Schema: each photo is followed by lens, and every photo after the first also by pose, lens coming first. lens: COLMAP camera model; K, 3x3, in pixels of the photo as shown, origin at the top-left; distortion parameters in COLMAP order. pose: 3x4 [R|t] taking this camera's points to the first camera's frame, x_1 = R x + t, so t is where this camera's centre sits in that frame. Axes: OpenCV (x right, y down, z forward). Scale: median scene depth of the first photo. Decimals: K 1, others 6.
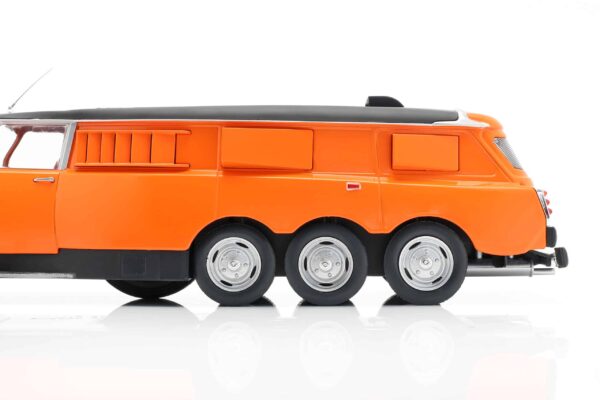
lens RADIAL K [[1385.7, 0, 300.0], [0, 1385.7, 200.0], [0, 0, 1]] dist [-0.071137, -0.144492]
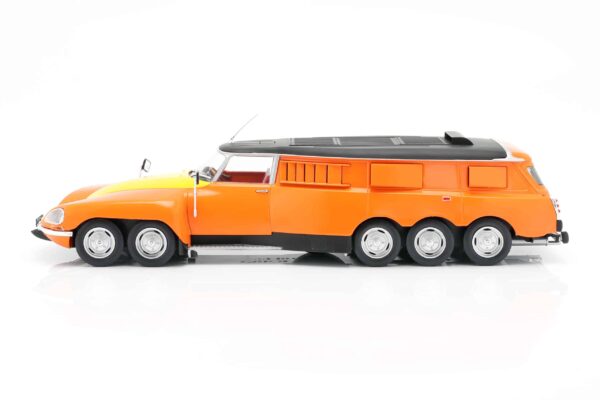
lens RADIAL K [[1385.7, 0, 300.0], [0, 1385.7, 200.0], [0, 0, 1]] dist [-0.071137, -0.144492]
pose [[0.999861, -0.002057, 0.016522, -0.170410], [-0.000037, 0.992067, 0.125713, -0.222061], [-0.016650, -0.125697, 0.991929, -0.701823]]
